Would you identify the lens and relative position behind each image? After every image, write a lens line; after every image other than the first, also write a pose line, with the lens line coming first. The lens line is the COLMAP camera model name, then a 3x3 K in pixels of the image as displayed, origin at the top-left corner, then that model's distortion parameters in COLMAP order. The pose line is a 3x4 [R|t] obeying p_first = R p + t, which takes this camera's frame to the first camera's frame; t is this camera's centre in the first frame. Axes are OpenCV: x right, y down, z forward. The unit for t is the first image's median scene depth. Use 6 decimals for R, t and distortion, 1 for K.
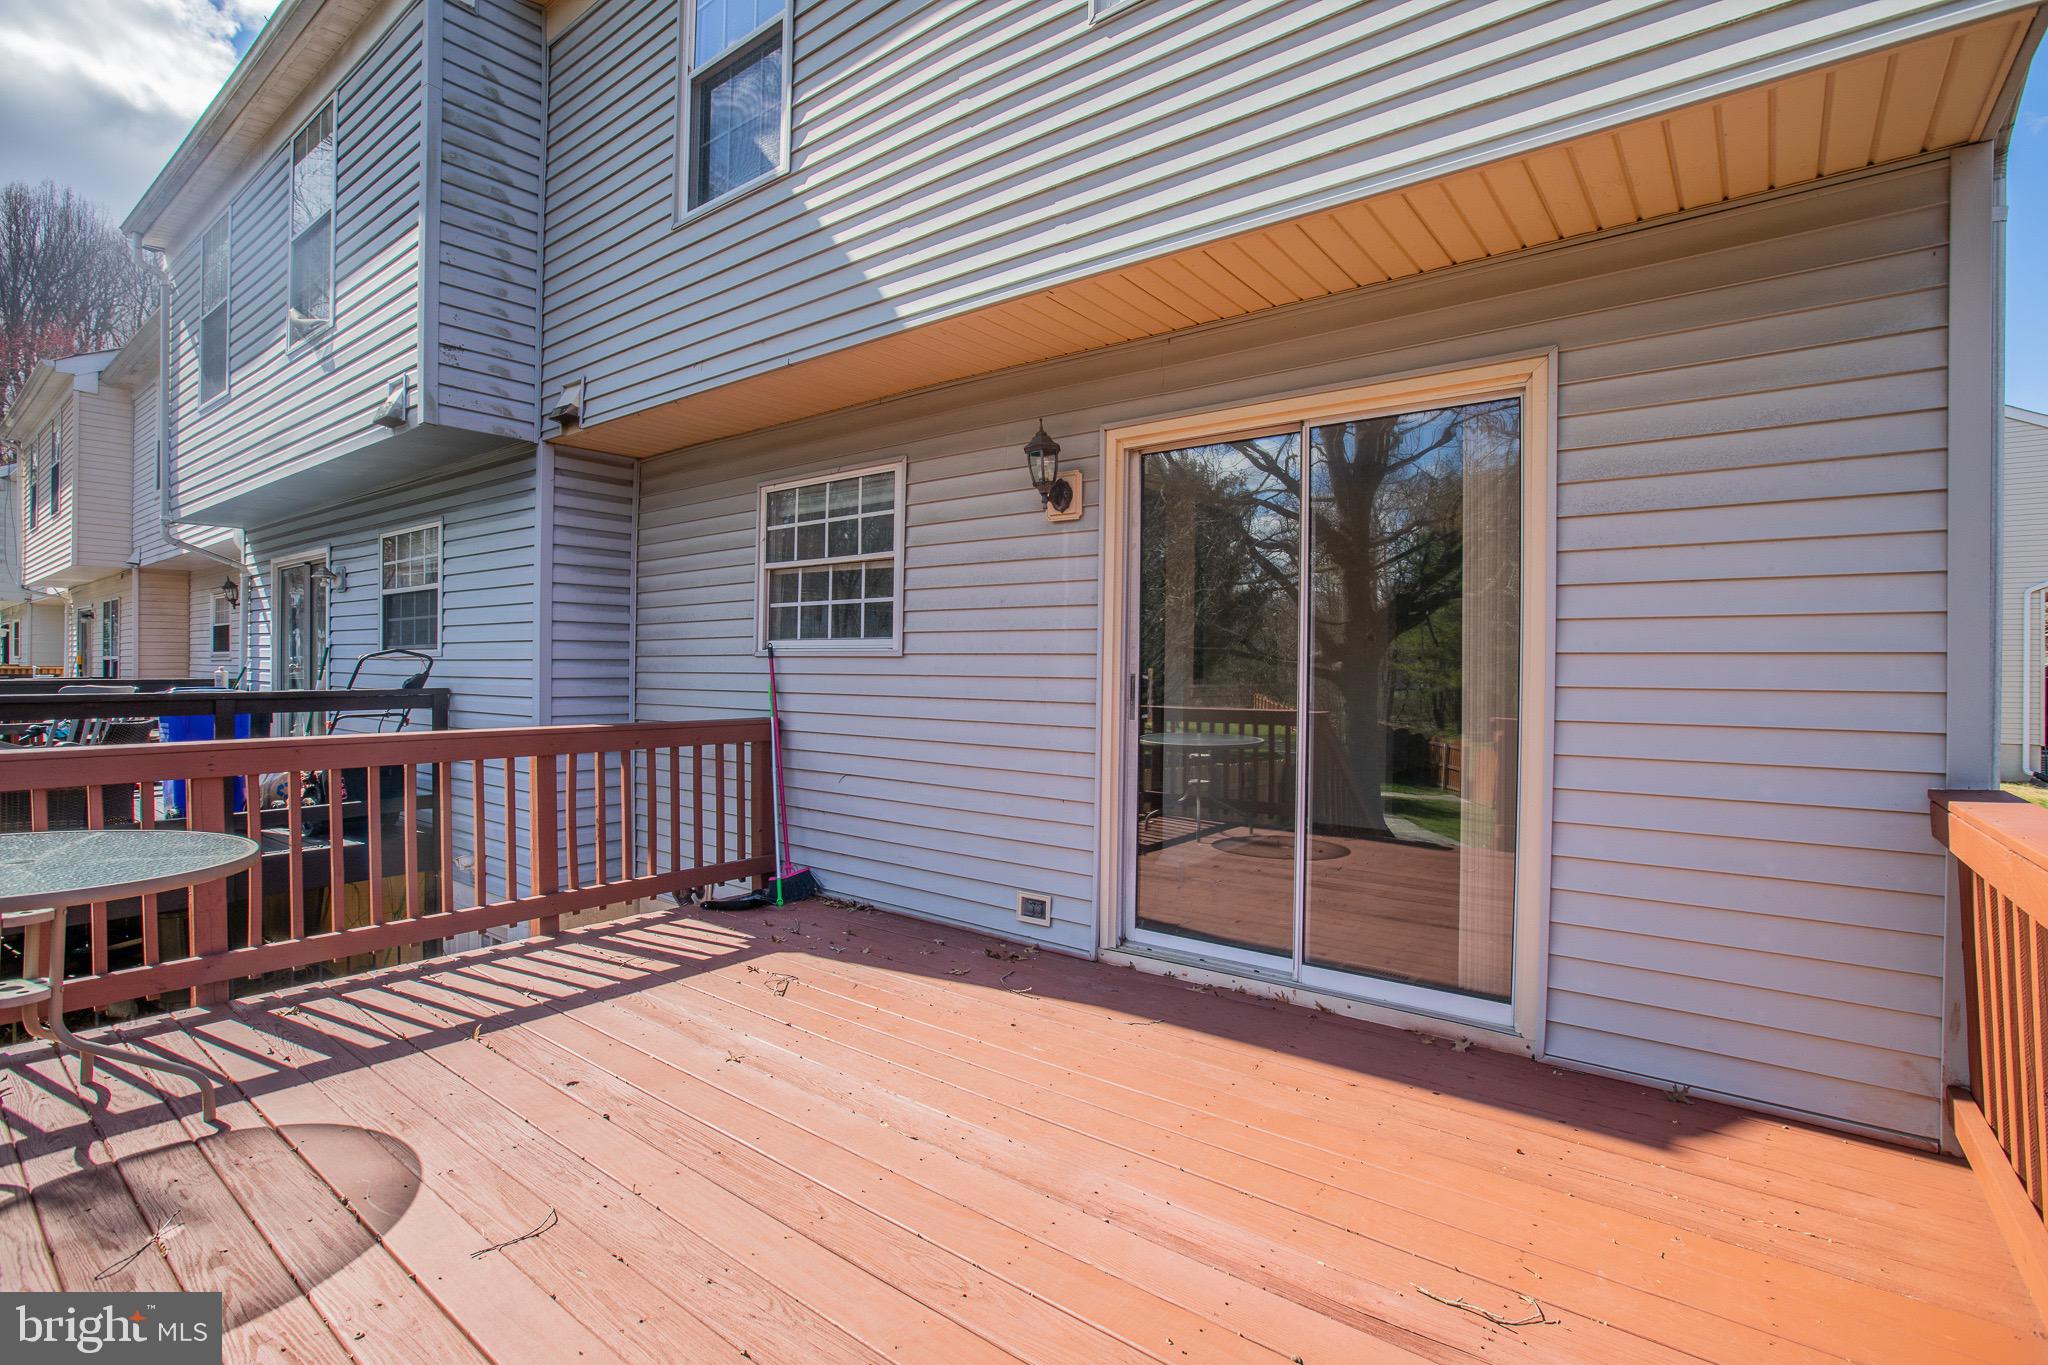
lens RADIAL K [[960.5, 0, 1017.6], [0, 960.5, 677.0], [0, 0, 1]] dist [-0.046976, 0.014639]
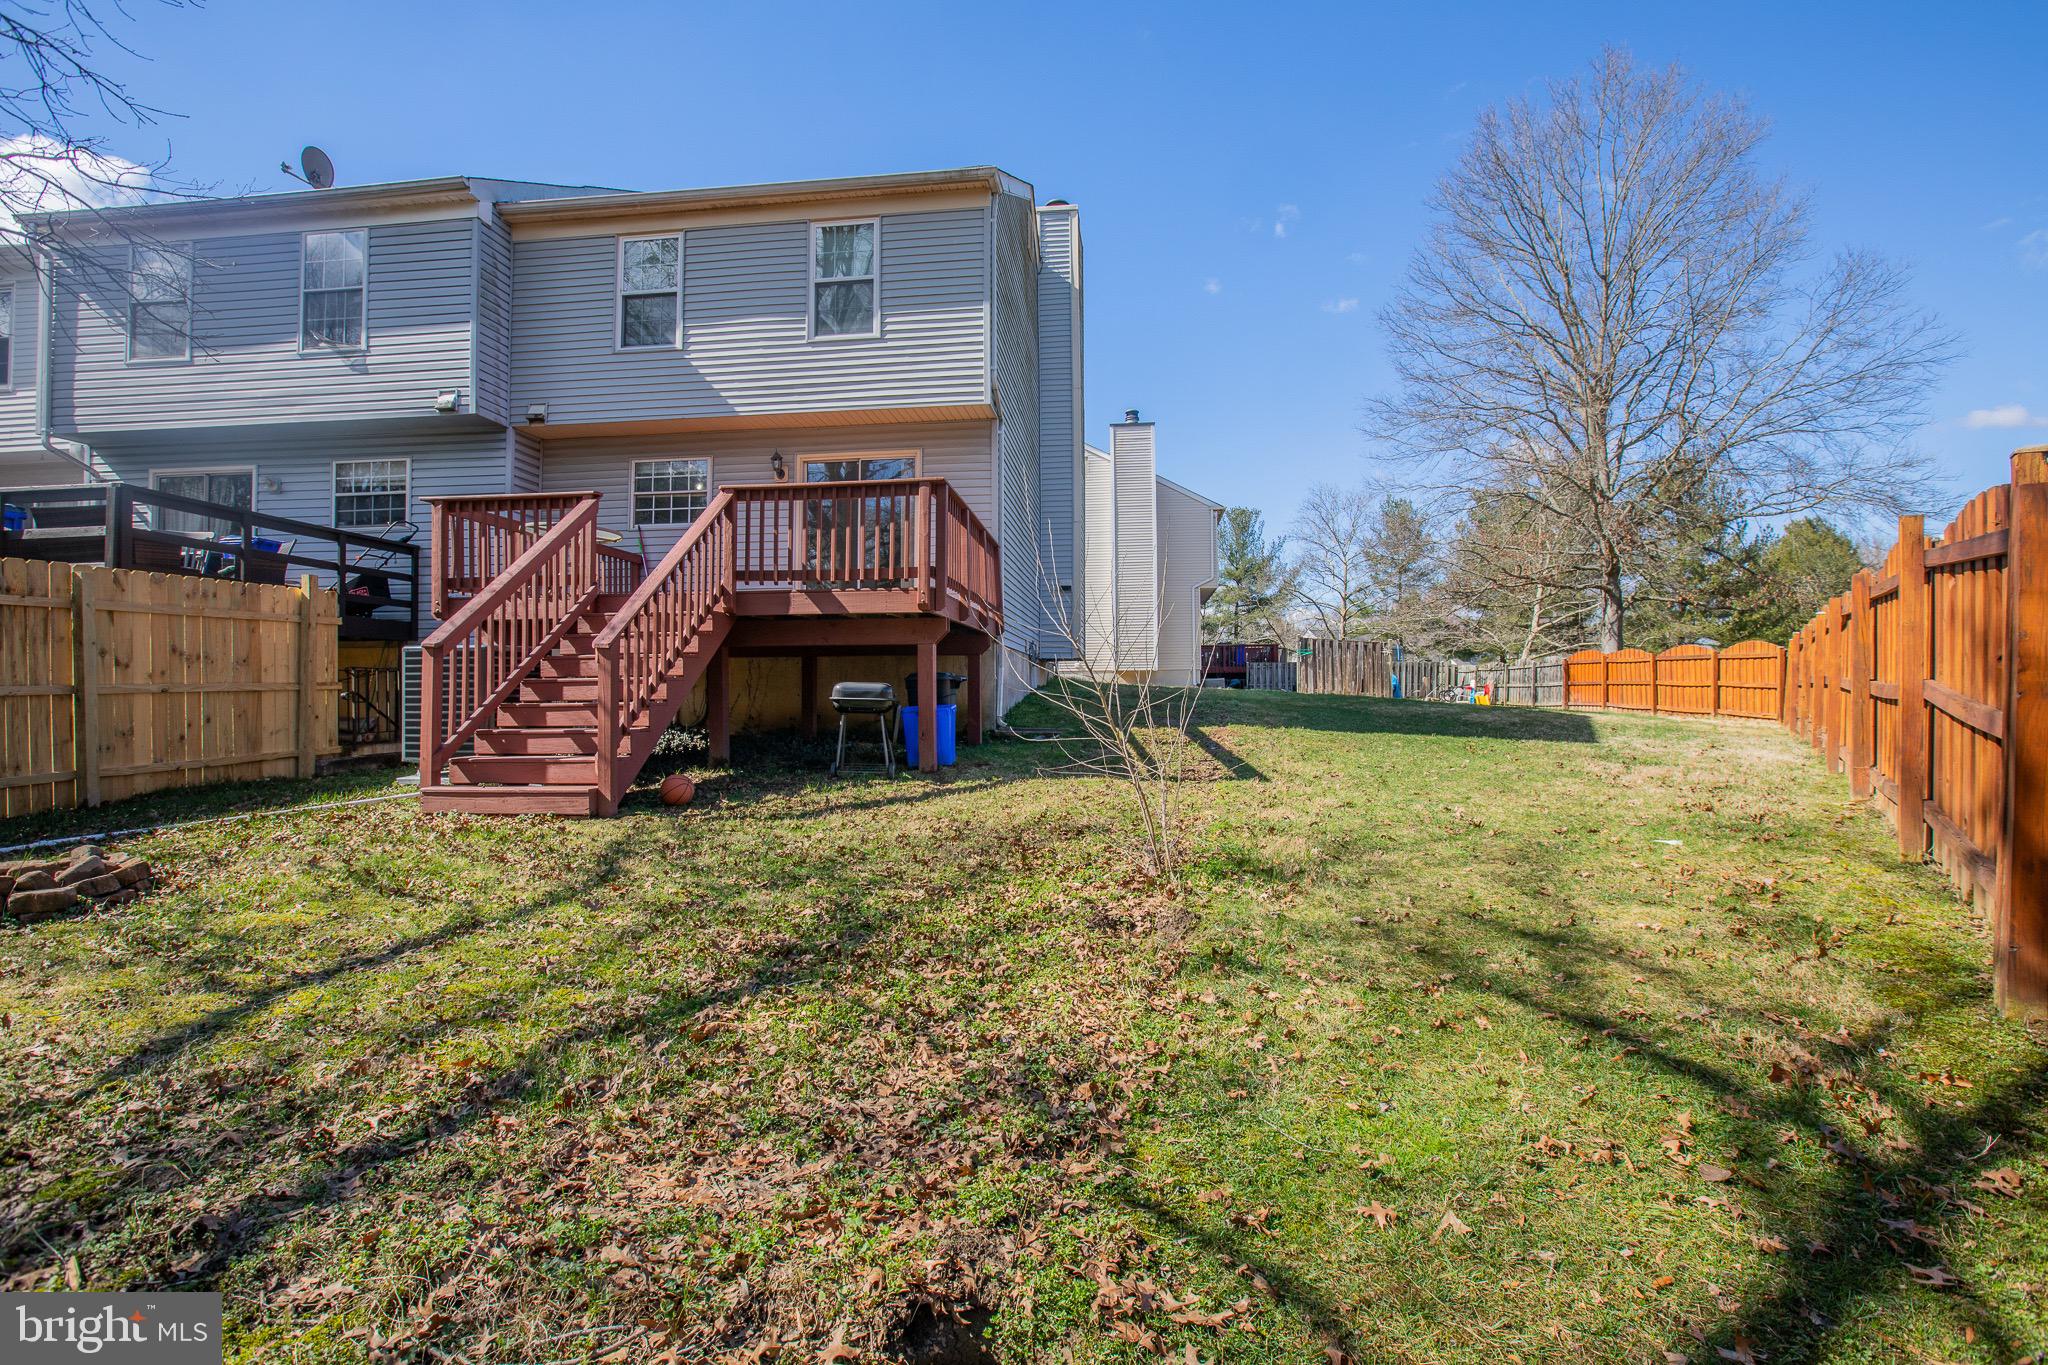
lens RADIAL K [[960.5, 0, 1021.4], [0, 960.5, 691.4], [0, 0, 1]] dist [-0.046976, 0.014639]
pose [[0.853852, -0.005268, 0.520489, -0.686385], [0.015056, 0.999780, -0.014579, 0.432294], [-0.520298, 0.020285, 0.853744, -1.535570]]
